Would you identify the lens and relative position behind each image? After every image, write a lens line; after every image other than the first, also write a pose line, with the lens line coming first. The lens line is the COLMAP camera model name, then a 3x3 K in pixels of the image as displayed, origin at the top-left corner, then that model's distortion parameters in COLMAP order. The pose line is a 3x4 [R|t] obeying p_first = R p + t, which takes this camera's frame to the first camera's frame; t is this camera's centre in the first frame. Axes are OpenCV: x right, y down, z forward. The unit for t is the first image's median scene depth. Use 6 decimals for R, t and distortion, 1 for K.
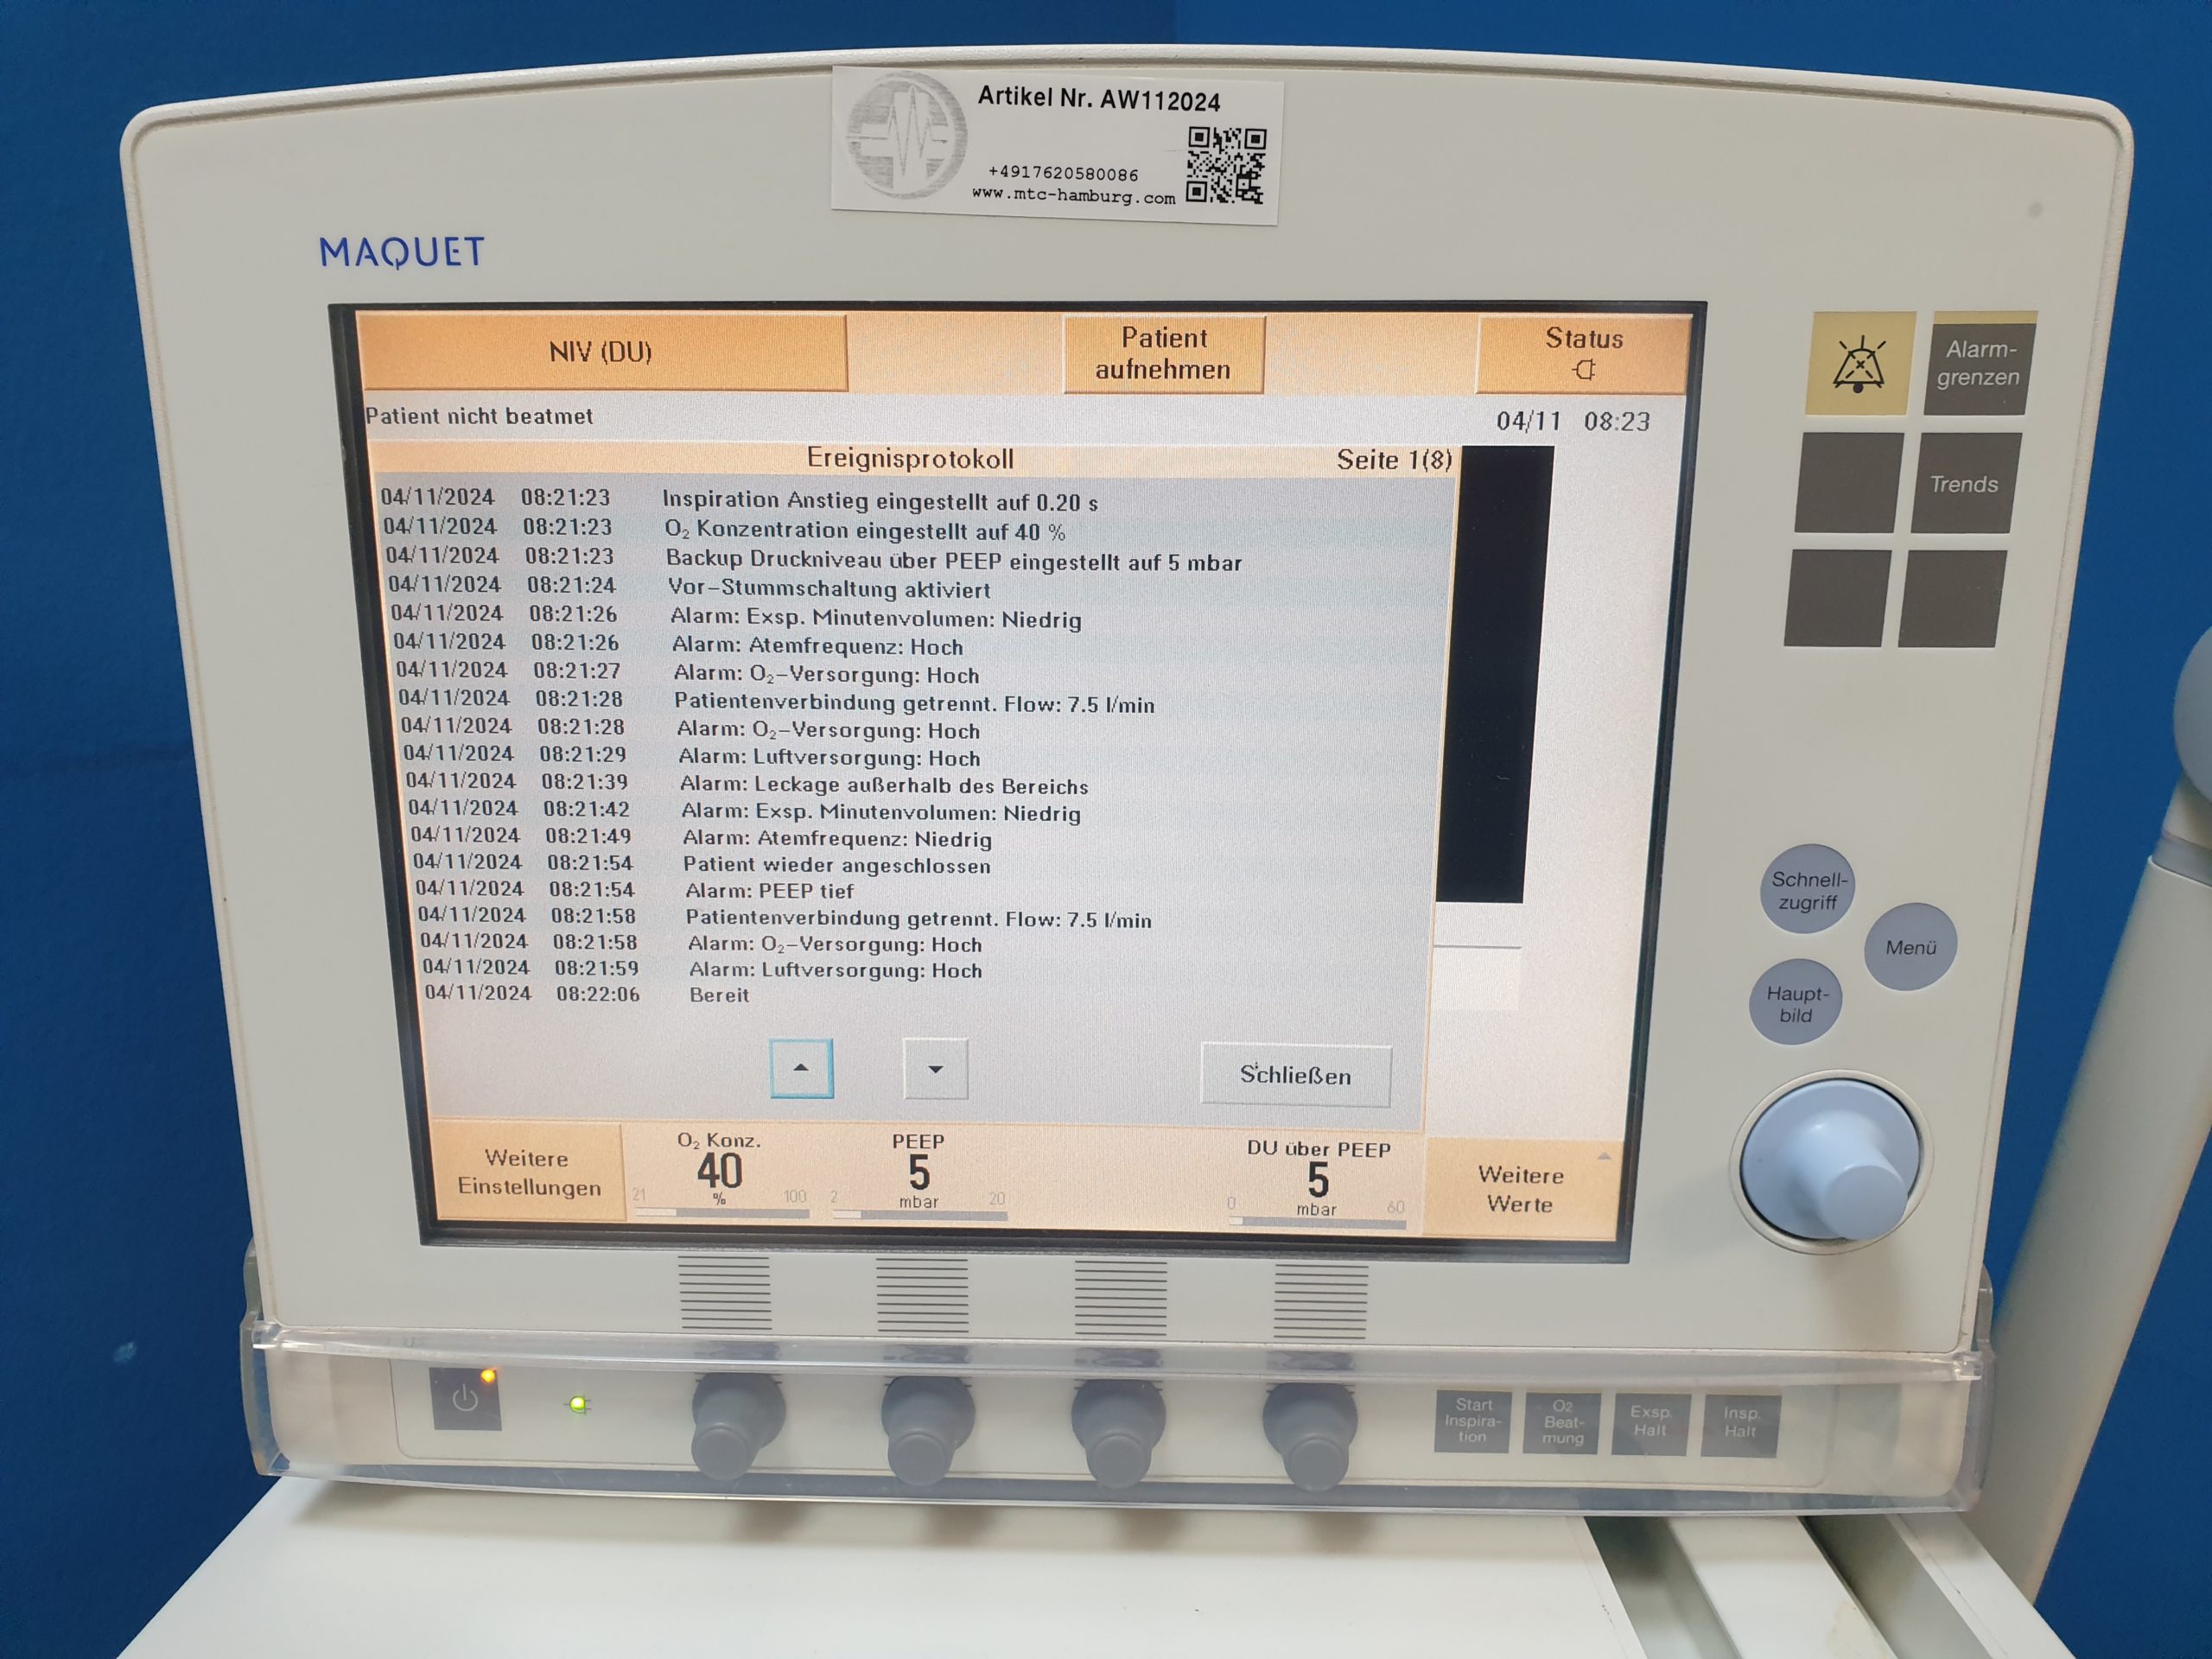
lens RADIAL K [[1675.2, 0, 1091.7], [0, 1675.2, 818.5], [0, 0, 1]] dist [-0.010731, 0.000233]
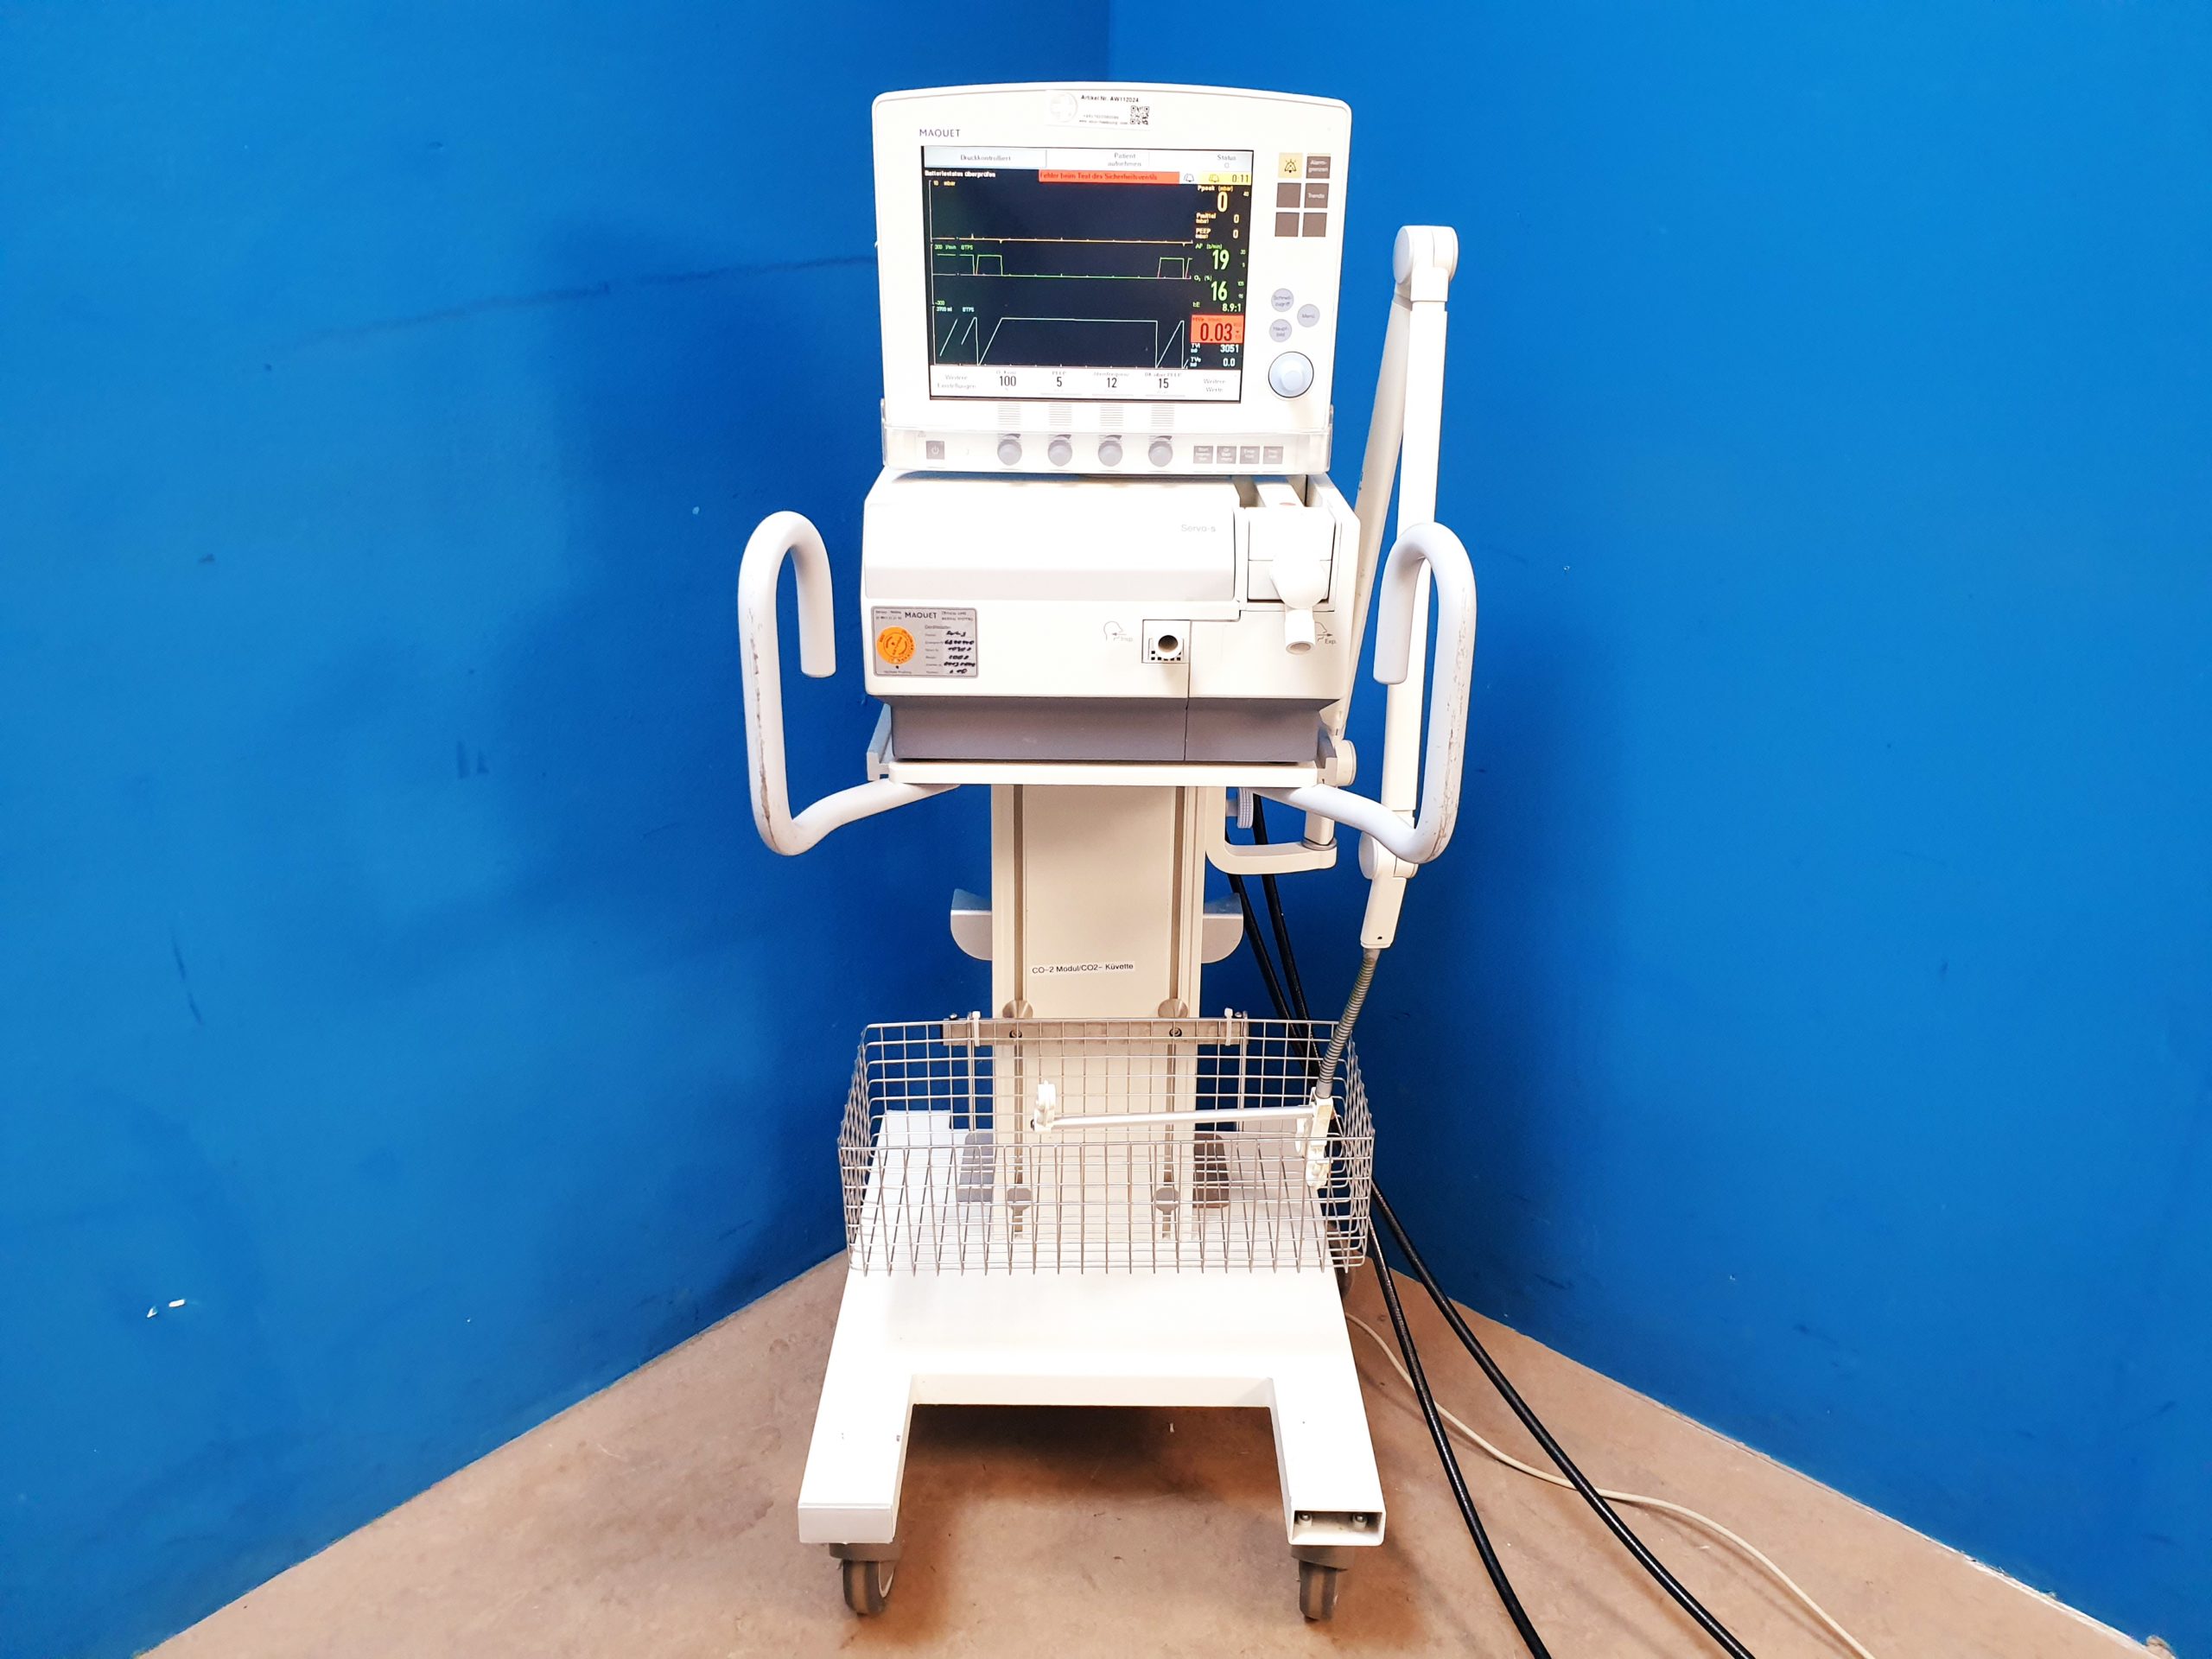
lens RADIAL K [[1719.9, 0, 1103.0], [0, 1719.9, 822.5], [0, 0, 1]] dist [0.039828, -0.000716]
pose [[0.998717, -0.011063, 0.049422, -0.237379], [-0.000027, 0.975734, 0.218961, 0.377867], [-0.050645, -0.218682, 0.974481, -3.494143]]
